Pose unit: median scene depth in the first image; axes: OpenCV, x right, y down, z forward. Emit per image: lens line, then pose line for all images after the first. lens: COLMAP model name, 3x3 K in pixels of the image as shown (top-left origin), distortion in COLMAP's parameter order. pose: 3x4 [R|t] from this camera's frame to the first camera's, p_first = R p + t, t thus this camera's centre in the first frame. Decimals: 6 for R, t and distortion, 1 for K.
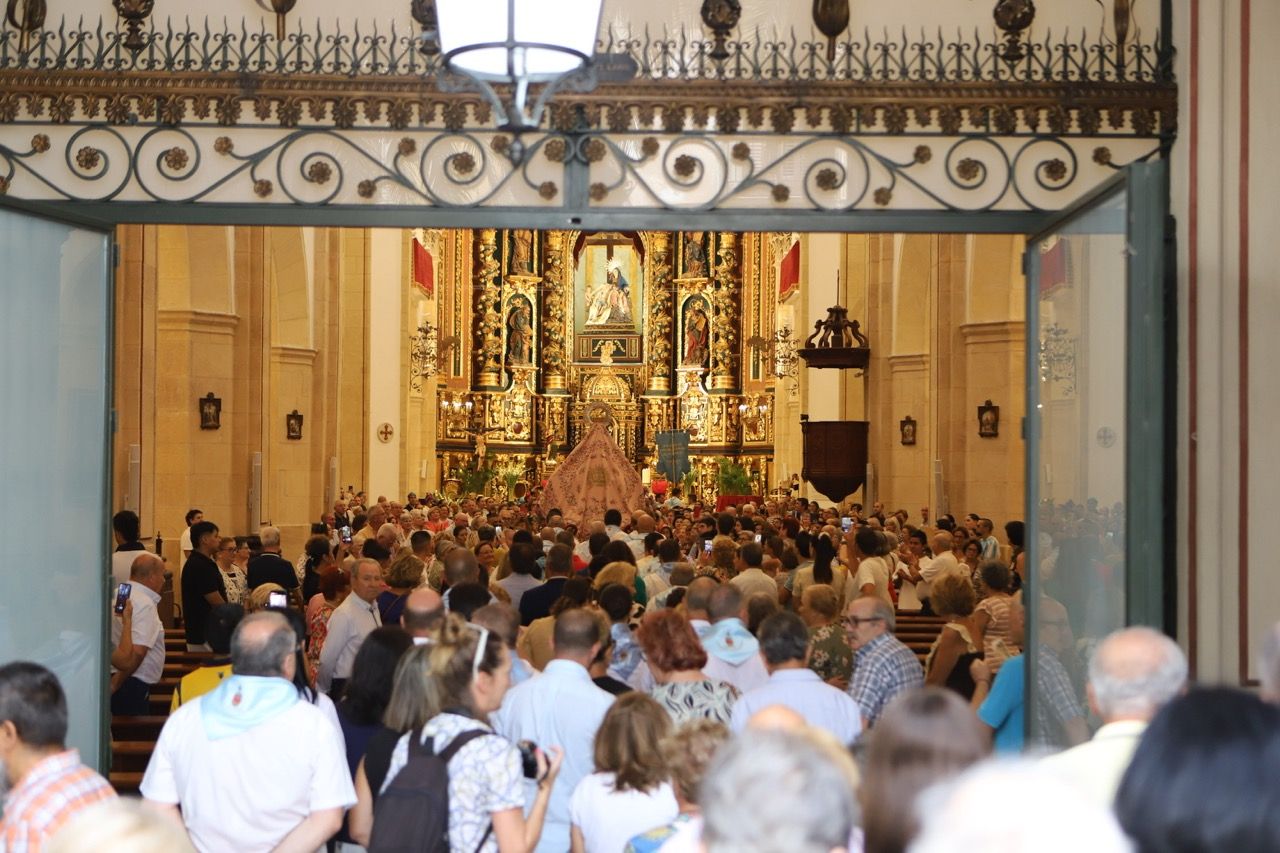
lens RADIAL K [[1932.4, 0, 640.0], [0, 1932.4, 426.5], [0, 0, 1]] dist [0.009666, 0.071636]
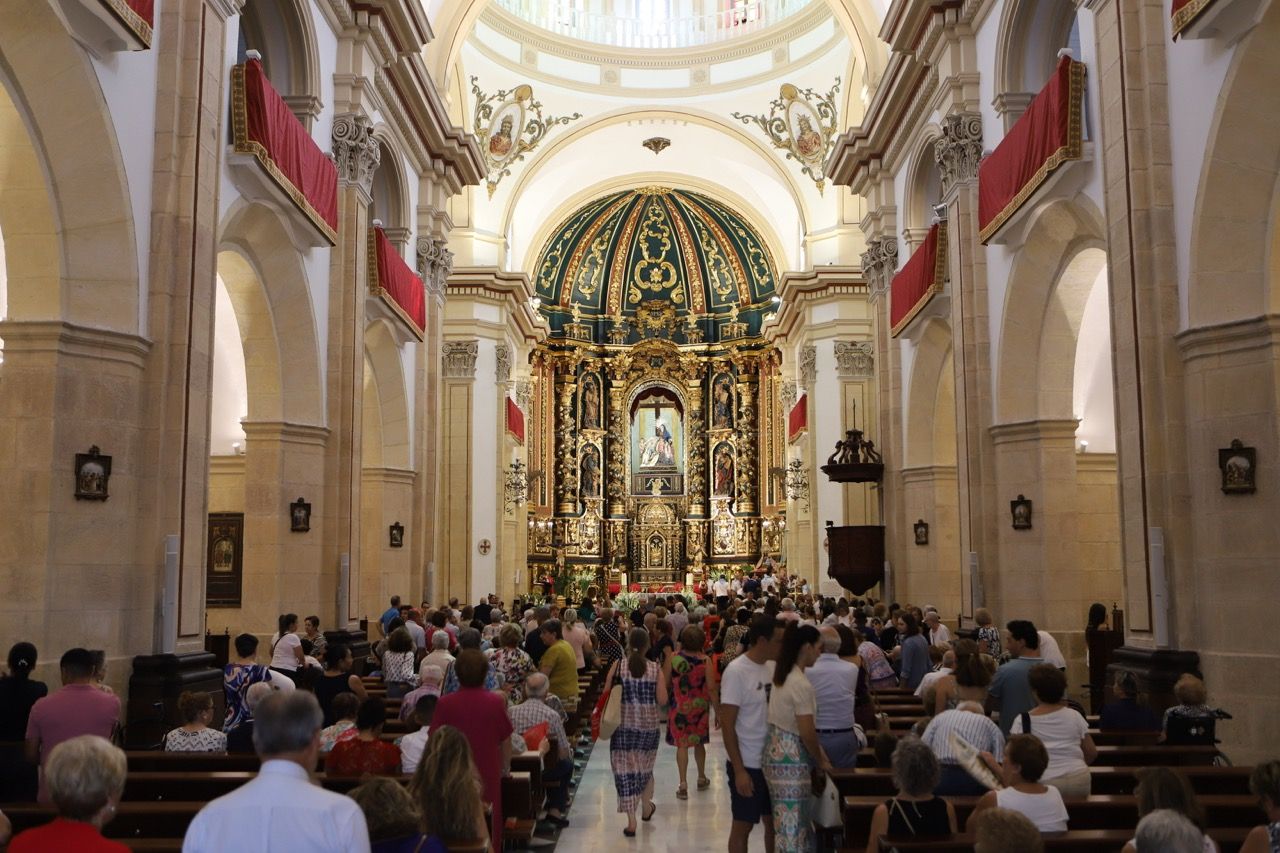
lens RADIAL K [[1272.0, 0, 639.9], [0, 1272.0, 413.4], [0, 0, 1]] dist [-0.074897, 0.118281]
pose [[0.999546, -0.016322, -0.025319, -0.005852], [0.013451, 0.993875, -0.109688, 0.007185], [0.026954, 0.109297, 0.993644, 0.133054]]
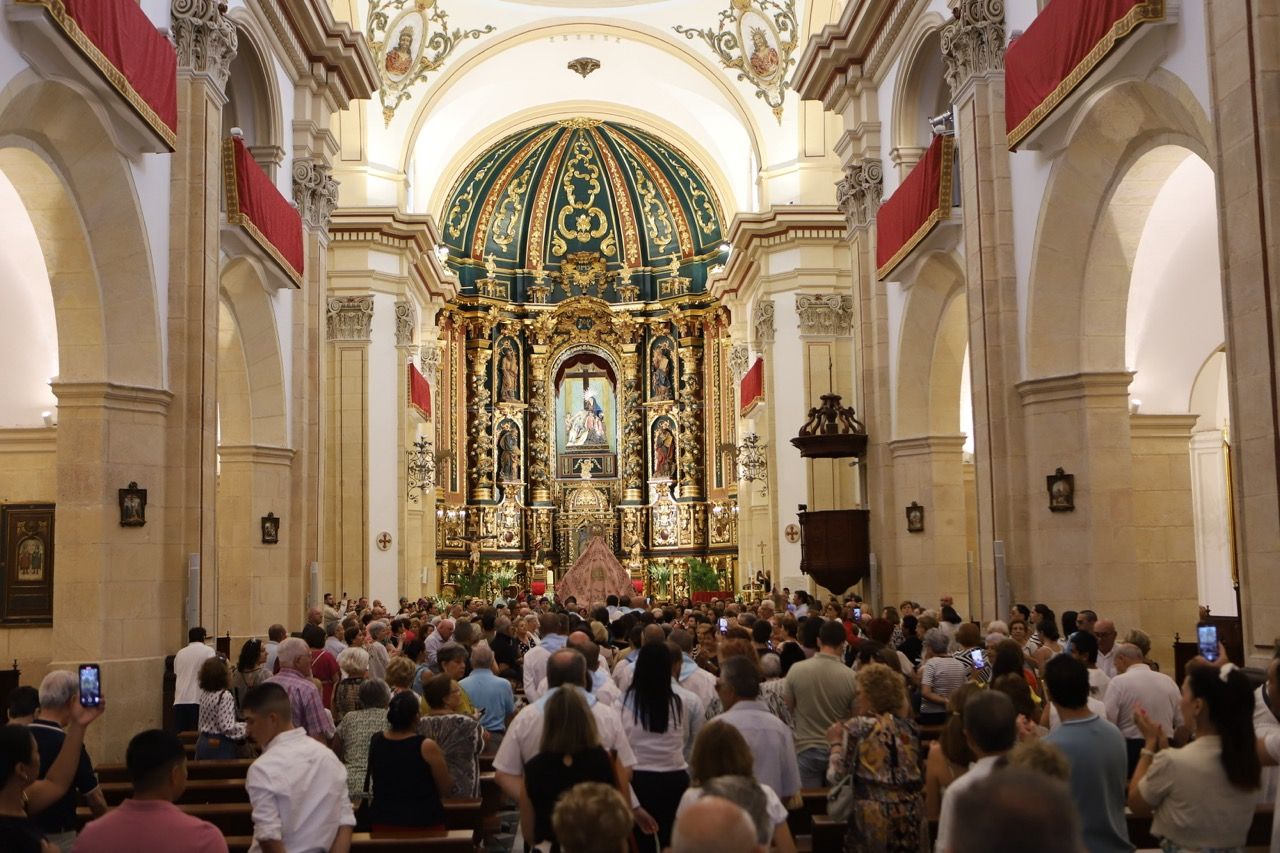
lens RADIAL K [[1399.0, 0, 639.0], [0, 1399.0, 414.5], [0, 0, 1]] dist [-0.044619, 0.101704]
pose [[0.999252, -0.024567, 0.029868, -0.010076], [0.027211, 0.995423, -0.091606, 0.006462], [-0.027480, 0.092351, 0.995347, 0.179739]]
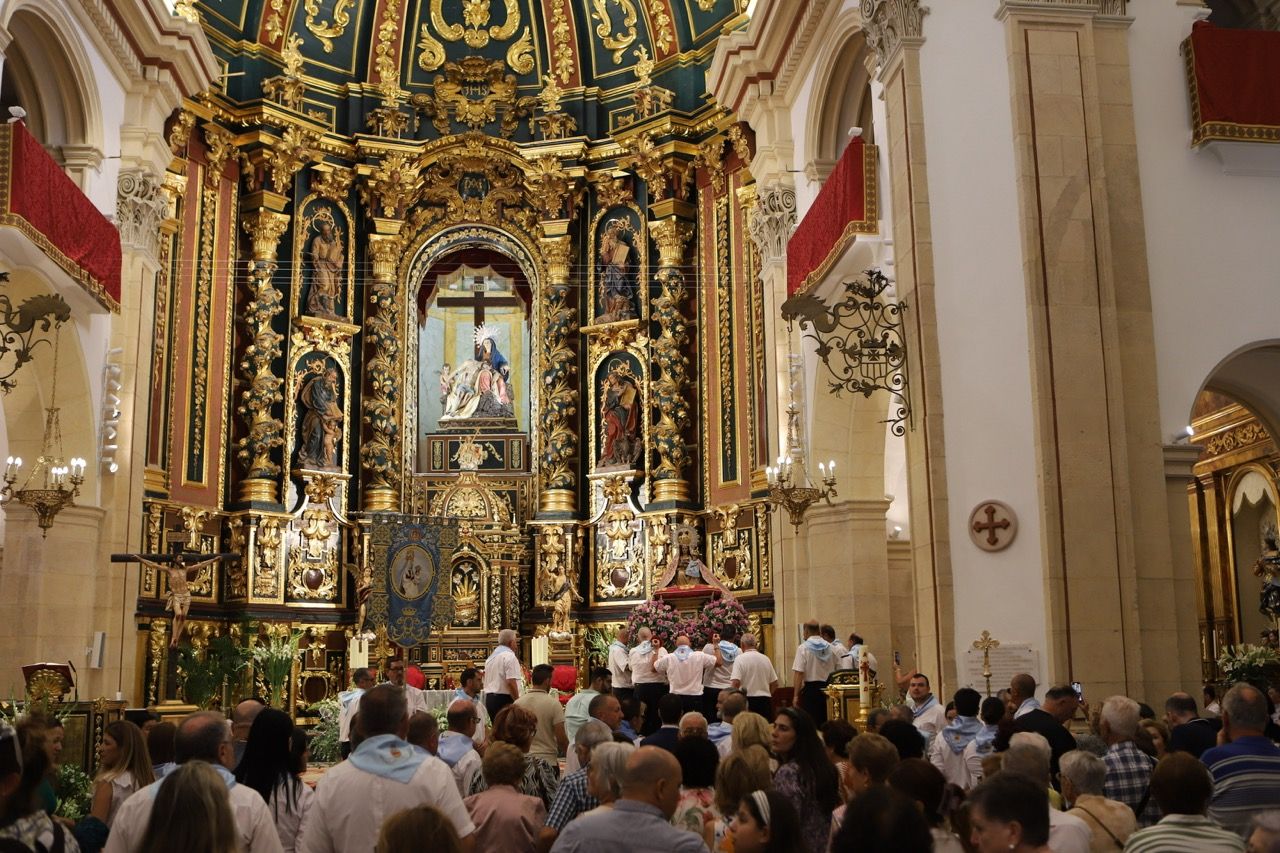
lens RADIAL K [[1399.0, 0, 639.0], [0, 1399.0, 414.5], [0, 0, 1]] dist [-0.044619, 0.101704]
pose [[0.996887, -0.009247, 0.078294, 0.001129], [0.021636, 0.987055, -0.158913, 0.020694], [-0.075811, 0.160112, 0.984183, 0.581539]]
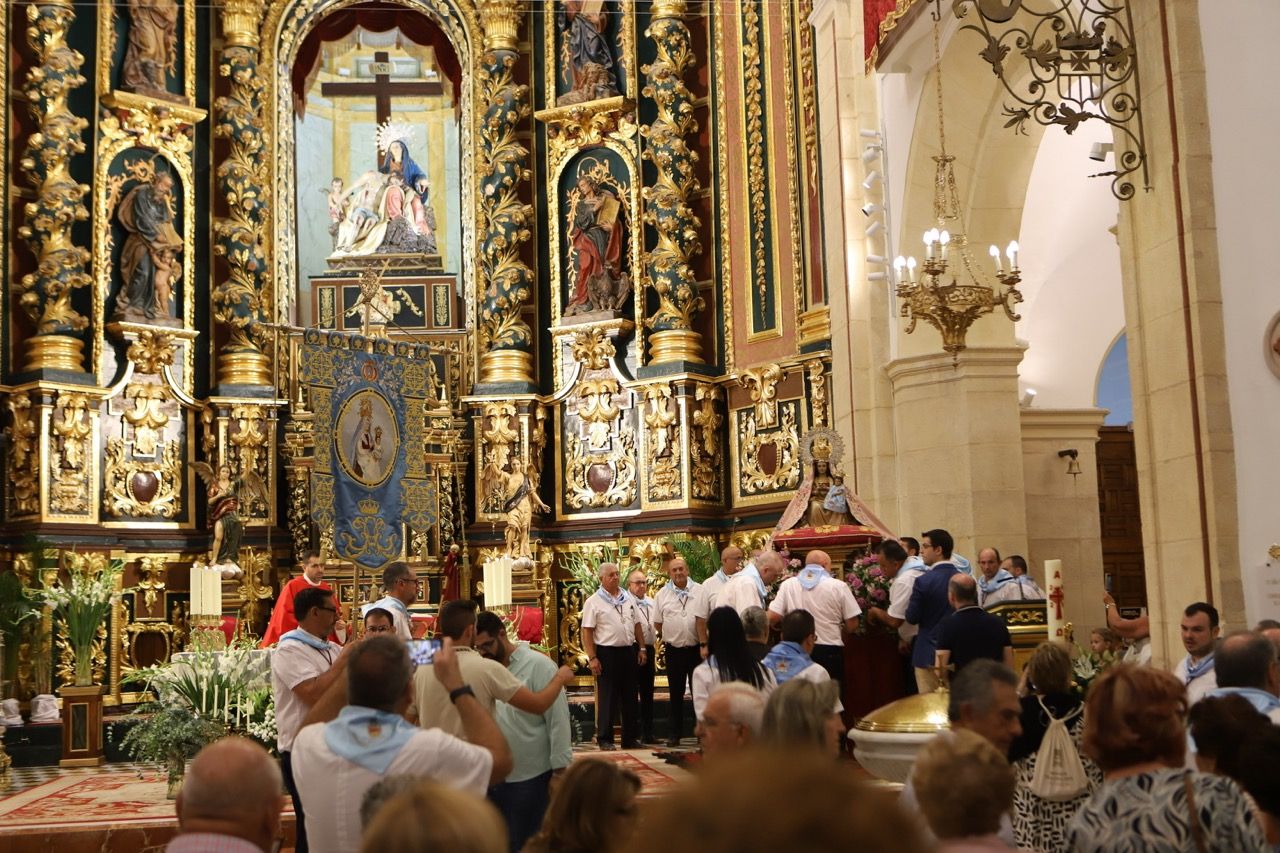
lens RADIAL K [[1728.4, 0, 641.6], [0, 1728.4, 407.5], [0, 0, 1]] dist [0.007417, 0.118114]
pose [[0.993133, -0.026975, 0.113839, -0.003737], [0.038235, 0.994459, -0.097923, 0.022900], [-0.110567, 0.101604, 0.988662, 0.652065]]
